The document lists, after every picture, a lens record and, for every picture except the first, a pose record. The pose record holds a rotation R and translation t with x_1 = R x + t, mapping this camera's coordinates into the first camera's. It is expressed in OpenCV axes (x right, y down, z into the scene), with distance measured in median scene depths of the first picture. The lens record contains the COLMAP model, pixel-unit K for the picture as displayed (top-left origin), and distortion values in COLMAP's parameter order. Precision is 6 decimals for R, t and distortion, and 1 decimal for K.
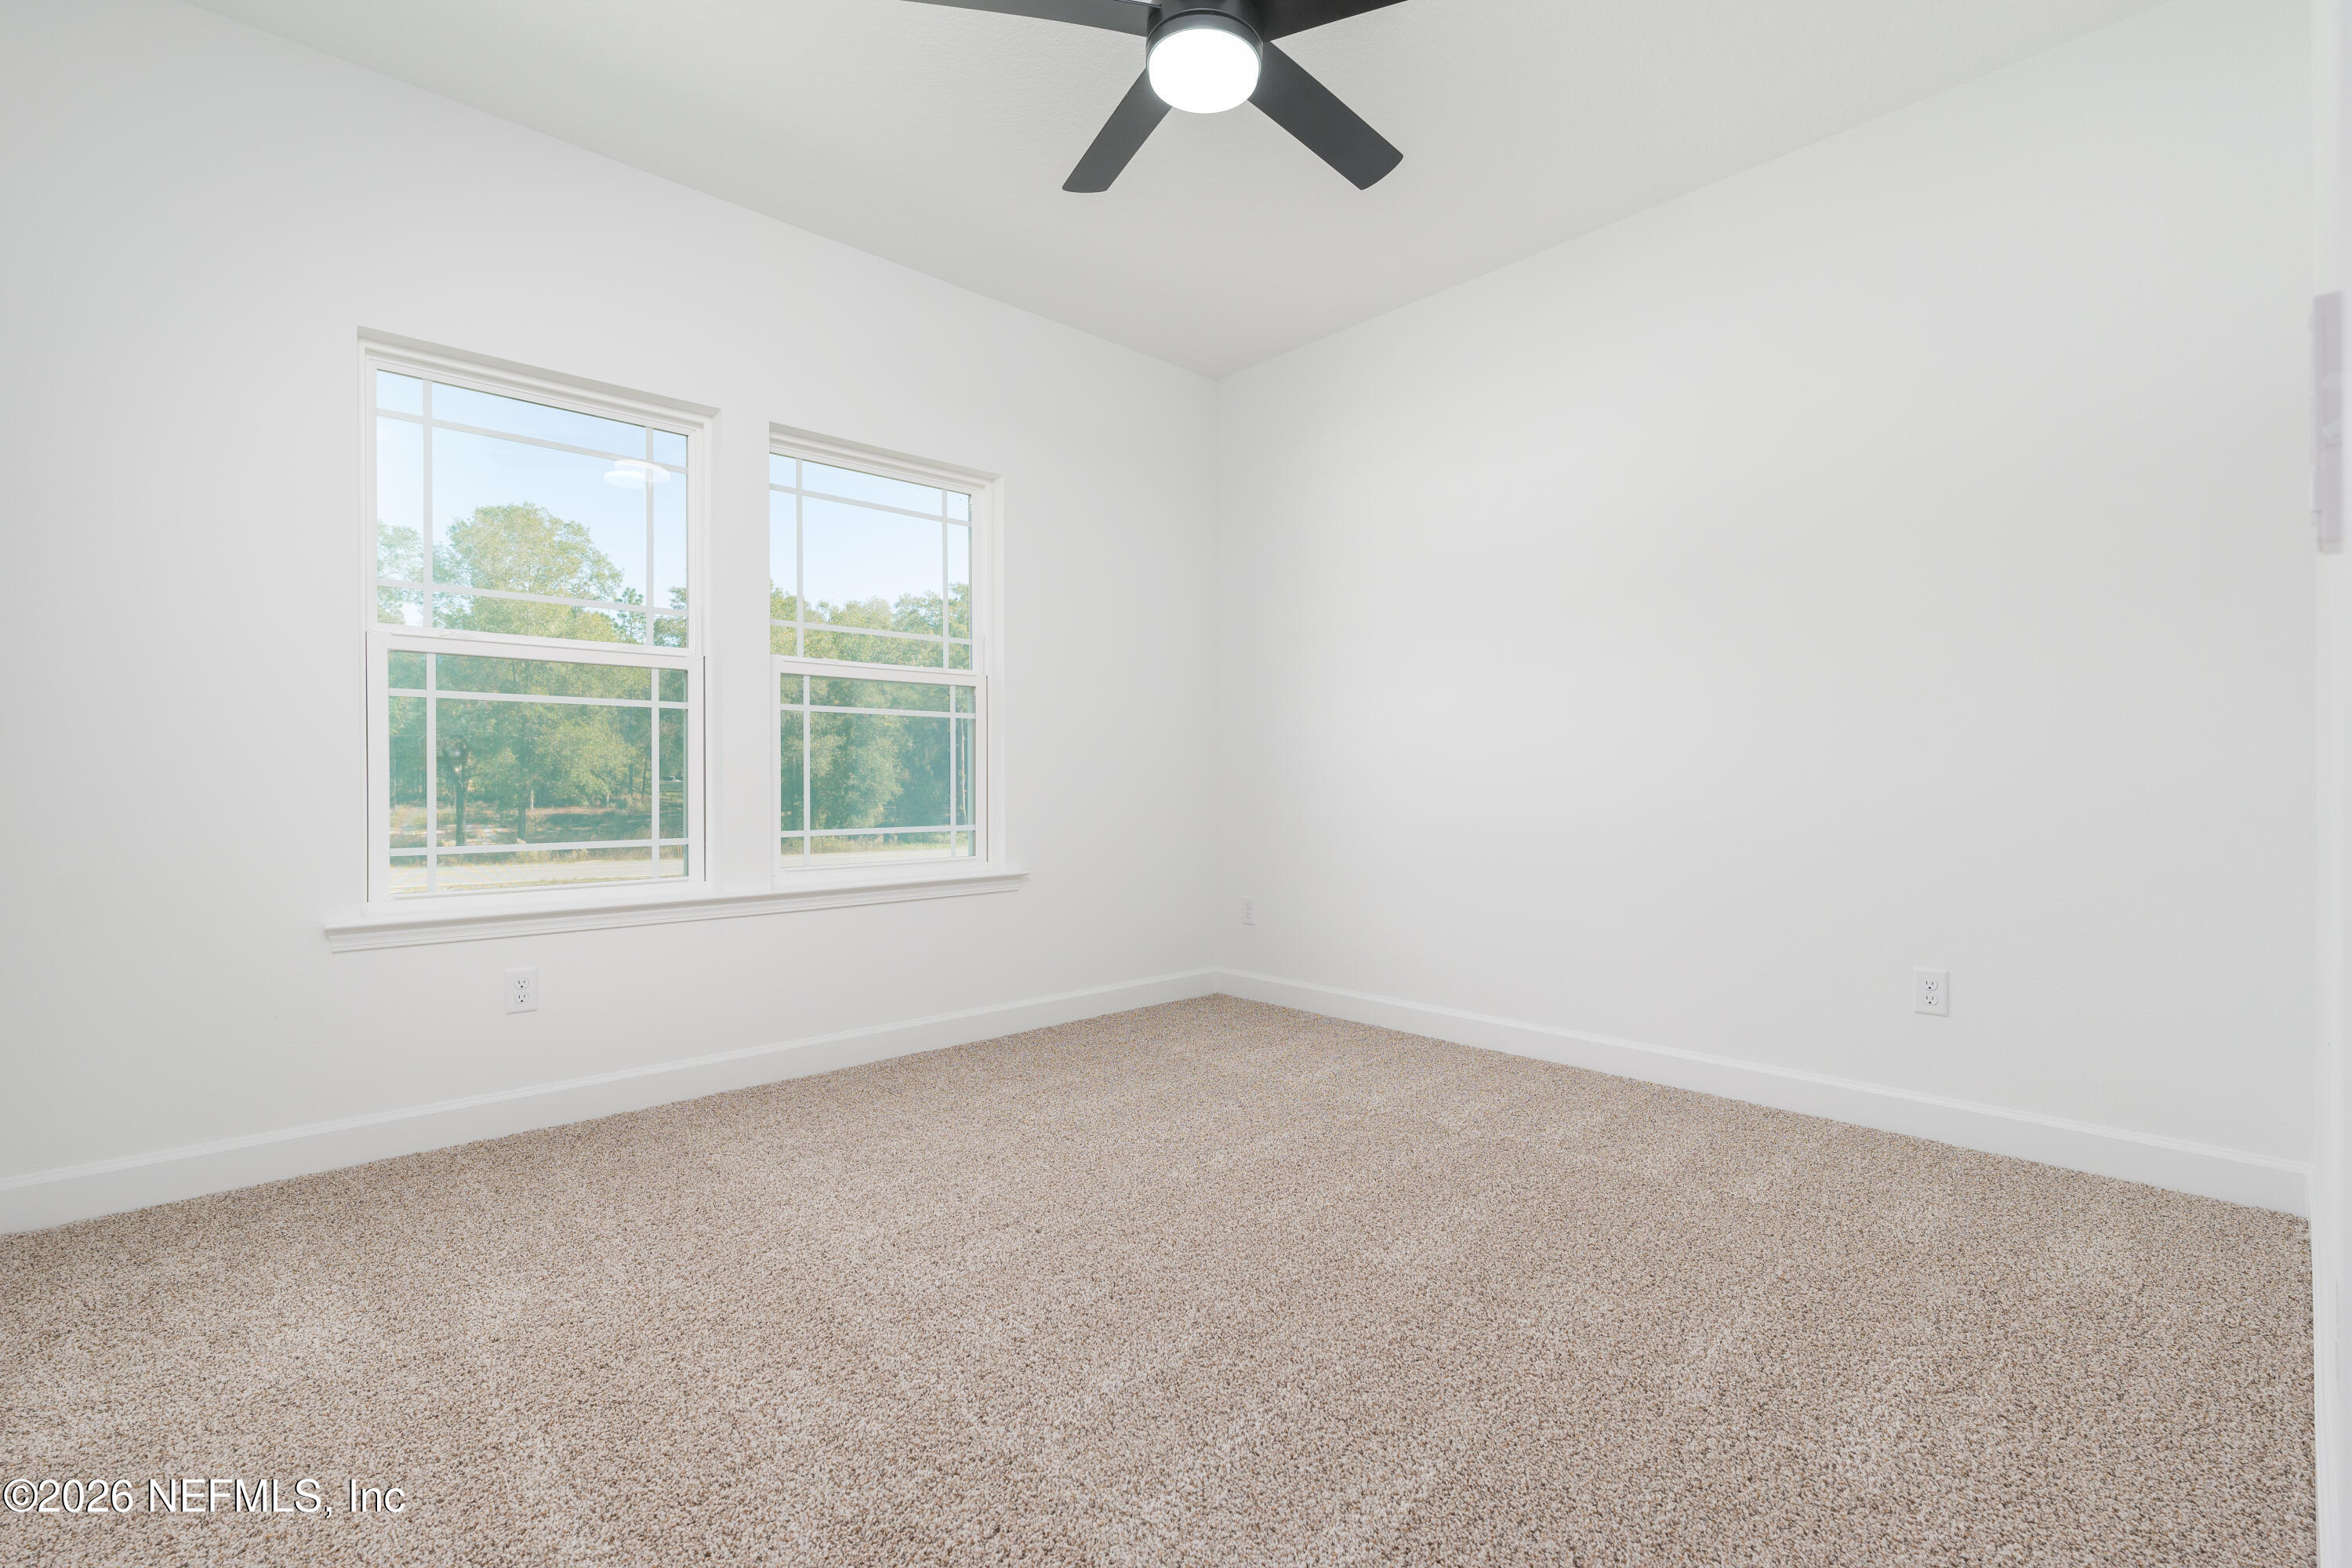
lens RADIAL K [[1082.3, 0, 1176.0], [0, 1082.3, 784.0], [0, 0, 1]] dist [-0.000265, -0.000012]
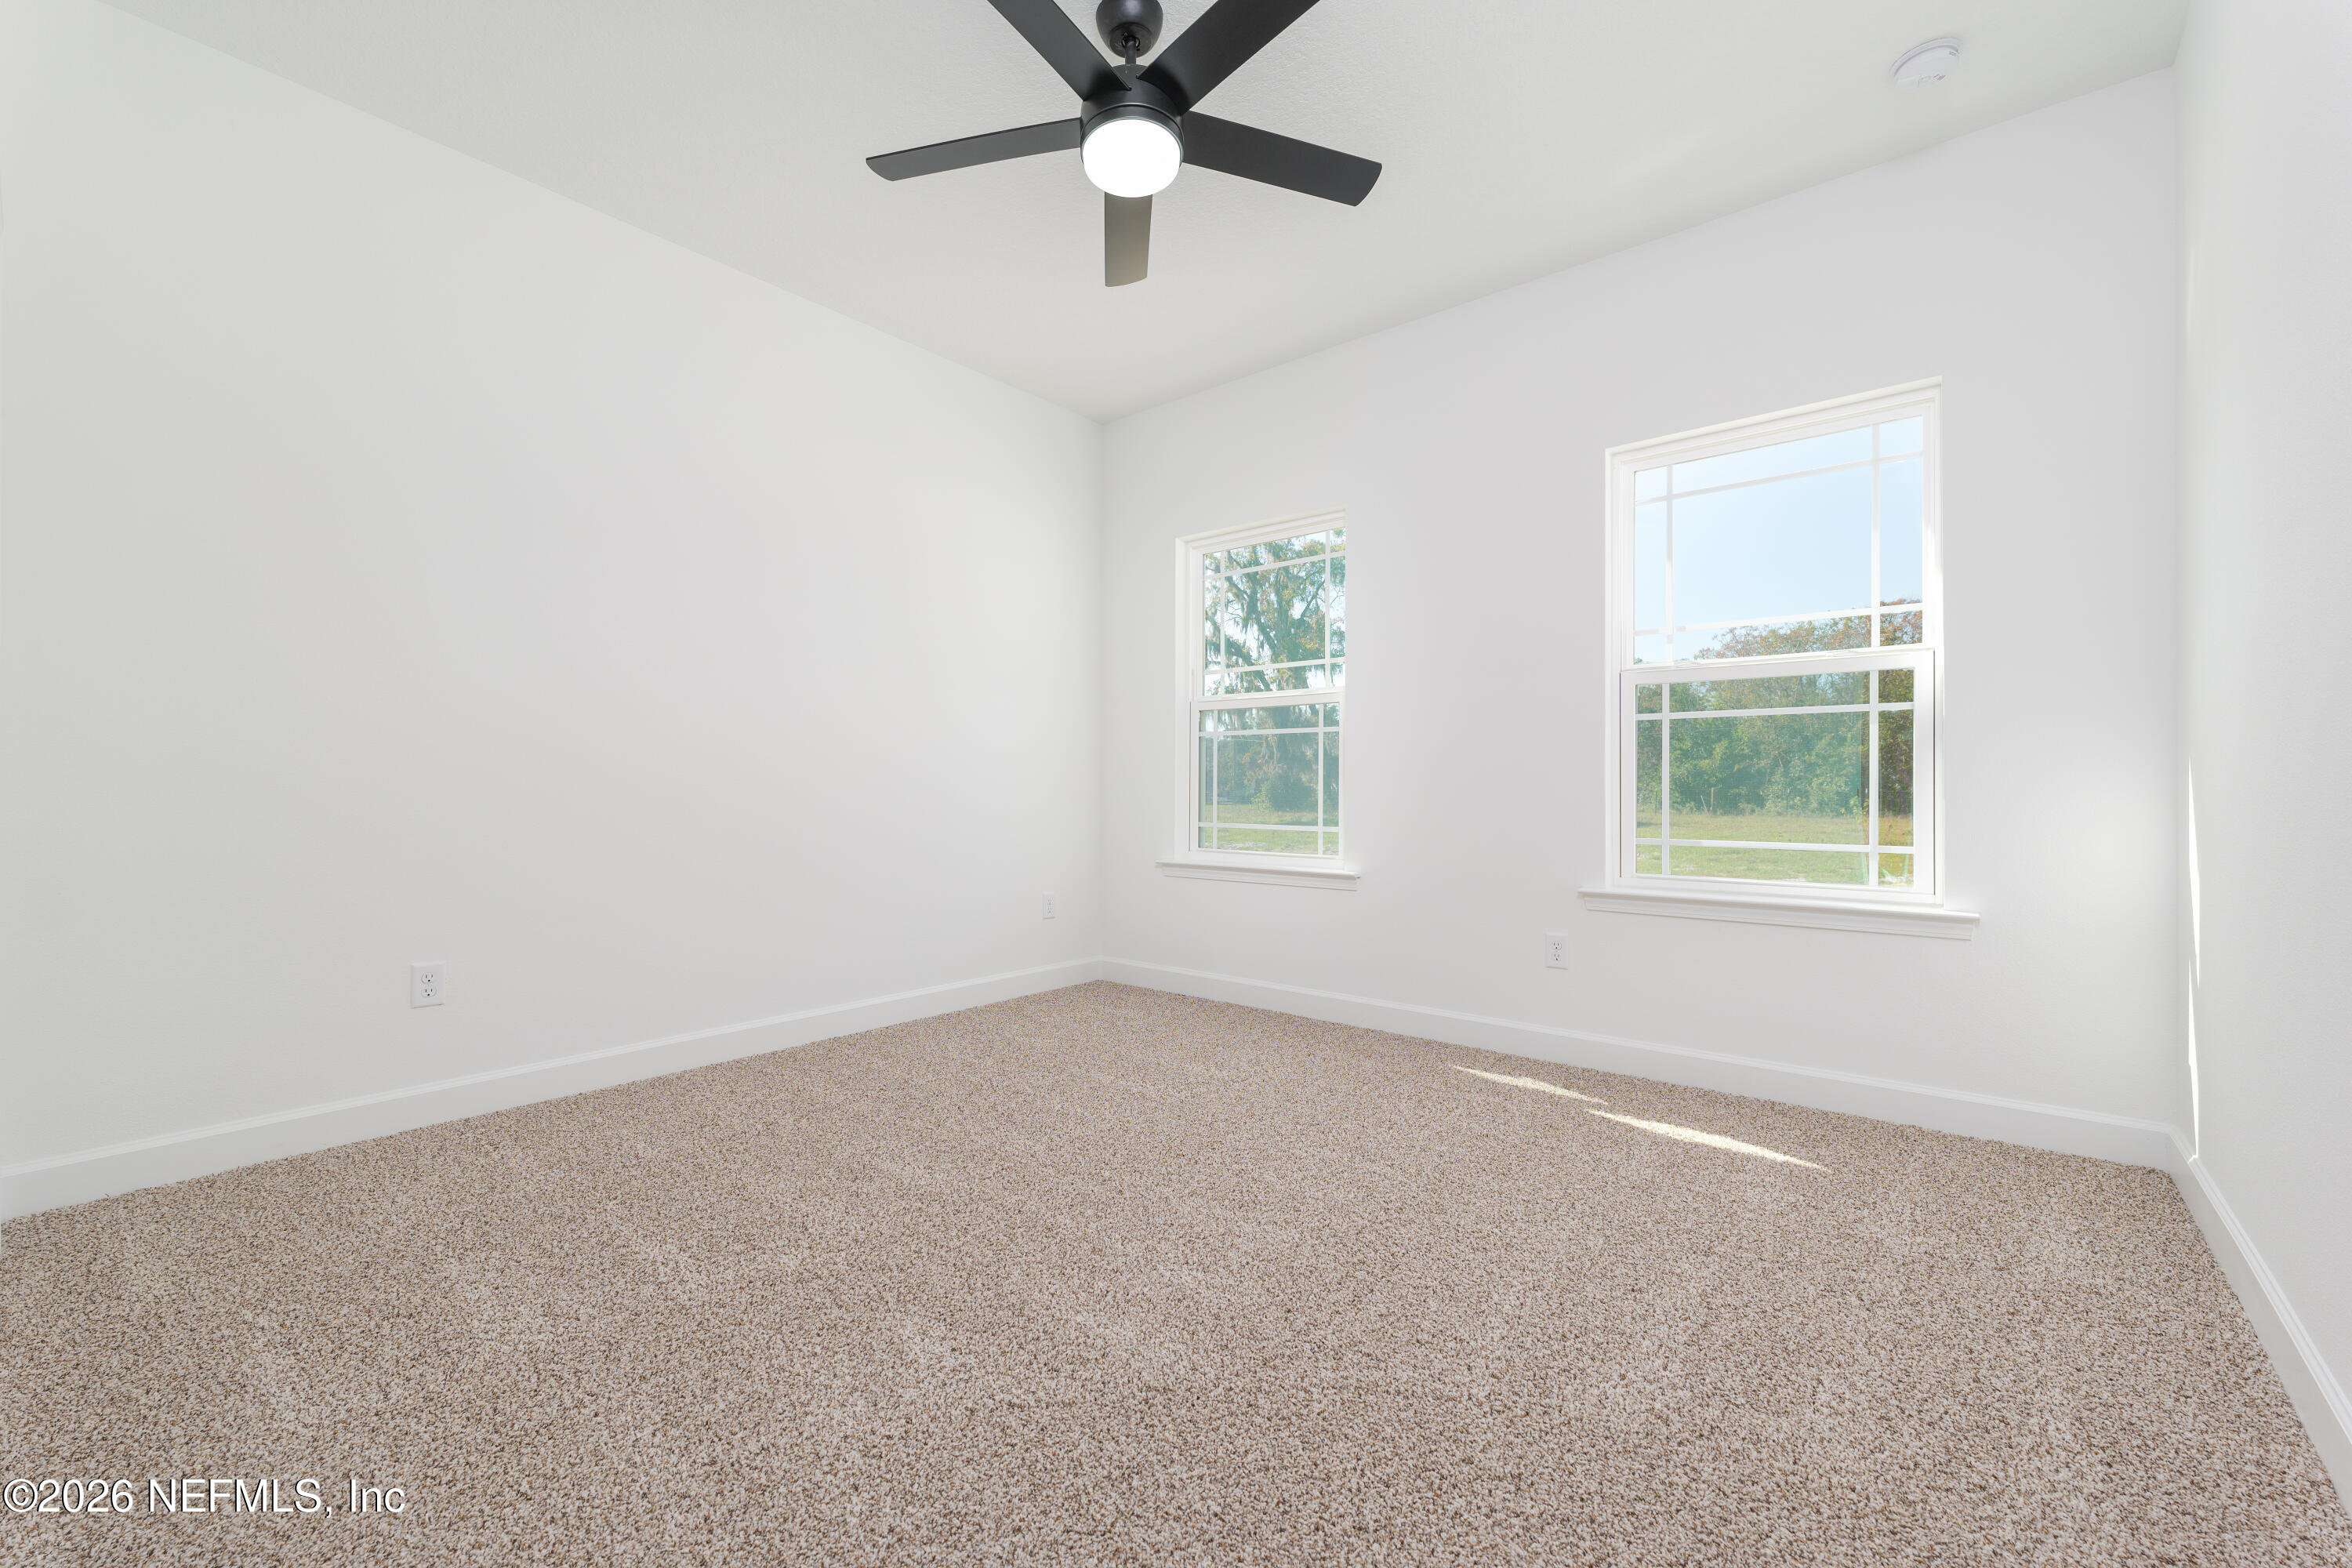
lens RADIAL K [[945.6, 0, 1177.7], [0, 945.6, 792.3], [0, 0, 1]] dist [-0.000821, -0.000225]
pose [[0.094620, 0.009067, -0.995472, 0.434088], [-0.004276, 0.999953, 0.008702, -0.003434], [0.995504, 0.003434, 0.094654, 0.421162]]
